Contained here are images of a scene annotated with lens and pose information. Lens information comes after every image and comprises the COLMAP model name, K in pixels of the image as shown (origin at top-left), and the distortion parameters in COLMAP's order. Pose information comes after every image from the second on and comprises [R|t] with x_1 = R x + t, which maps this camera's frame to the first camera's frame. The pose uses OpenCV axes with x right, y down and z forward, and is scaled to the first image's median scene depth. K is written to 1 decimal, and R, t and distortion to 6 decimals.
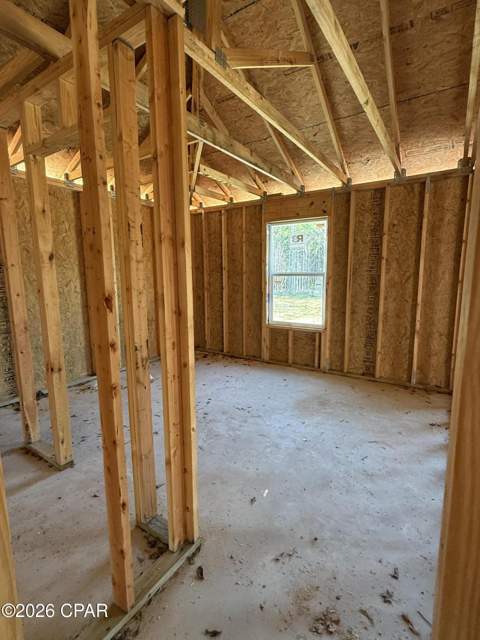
lens RADIAL K [[312.0, 0, 237.3], [0, 312.0, 319.7], [0, 0, 1]] dist [0.003545, 0.000053]
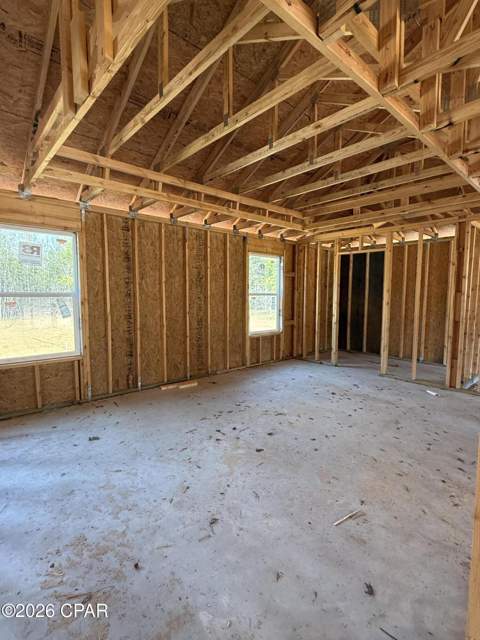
lens RADIAL K [[312.0, 0, 237.6], [0, 312.0, 318.0], [0, 0, 1]] dist [0.003545, 0.000053]
pose [[0.245609, -0.078658, 0.966173, -1.075638], [0.143693, 0.988645, 0.043959, -0.113074], [-0.958660, 0.128035, 0.254122, 0.740928]]
